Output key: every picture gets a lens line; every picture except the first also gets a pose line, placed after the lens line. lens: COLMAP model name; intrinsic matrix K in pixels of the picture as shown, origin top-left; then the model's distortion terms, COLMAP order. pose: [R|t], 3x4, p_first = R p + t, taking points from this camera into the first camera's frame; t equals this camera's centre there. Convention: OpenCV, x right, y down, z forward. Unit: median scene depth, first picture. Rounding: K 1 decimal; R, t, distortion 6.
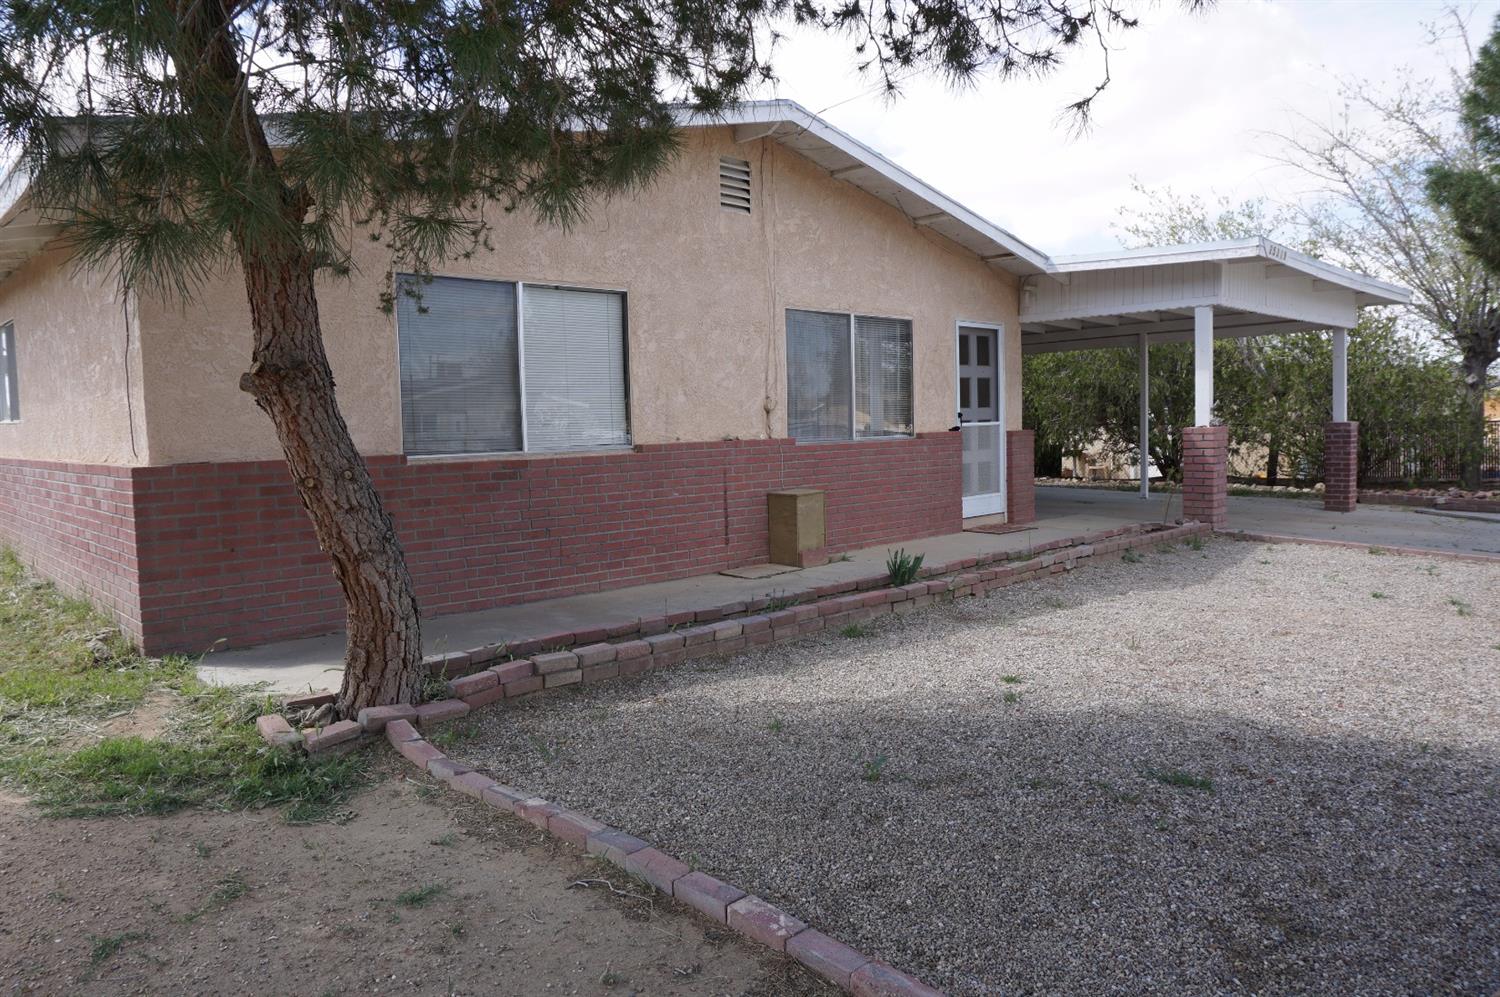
lens RADIAL K [[1001.3, 0, 748.3], [0, 1001.3, 494.9], [0, 0, 1]] dist [-0.031287, 0.018774]
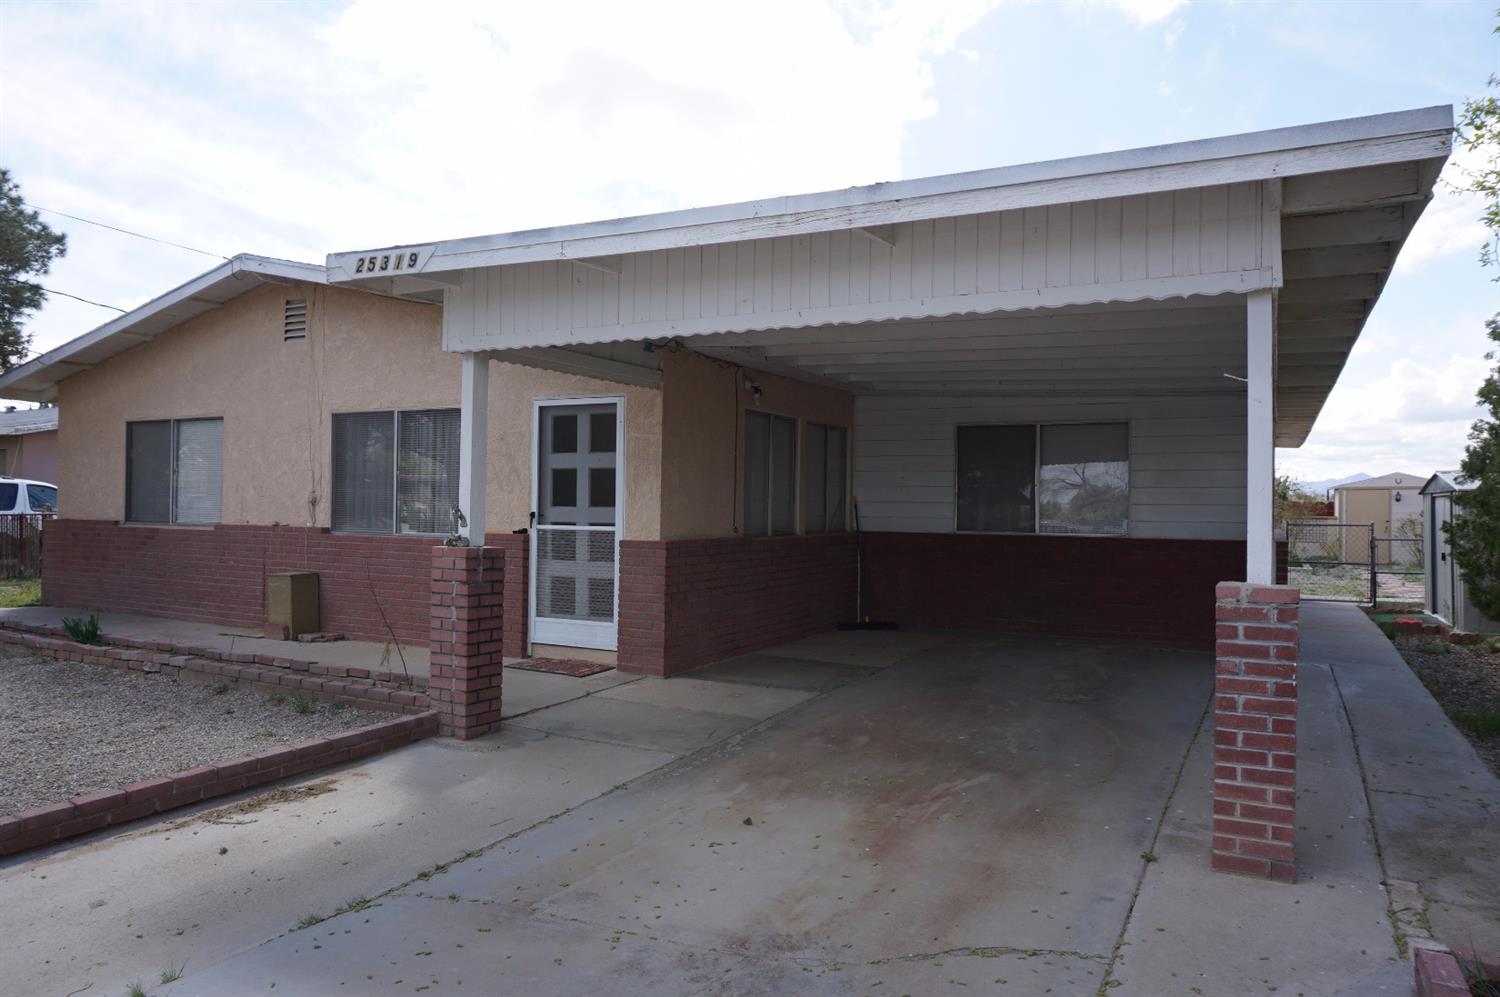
lens RADIAL K [[1001.3, 0, 749.6], [0, 1001.3, 496.8], [0, 0, 1]] dist [-0.031287, 0.018774]
pose [[0.310339, 0.015597, -0.950498, 1.299409], [-0.092754, 0.995591, -0.013947, -0.123584], [0.946090, 0.092491, 0.310418, 1.135718]]
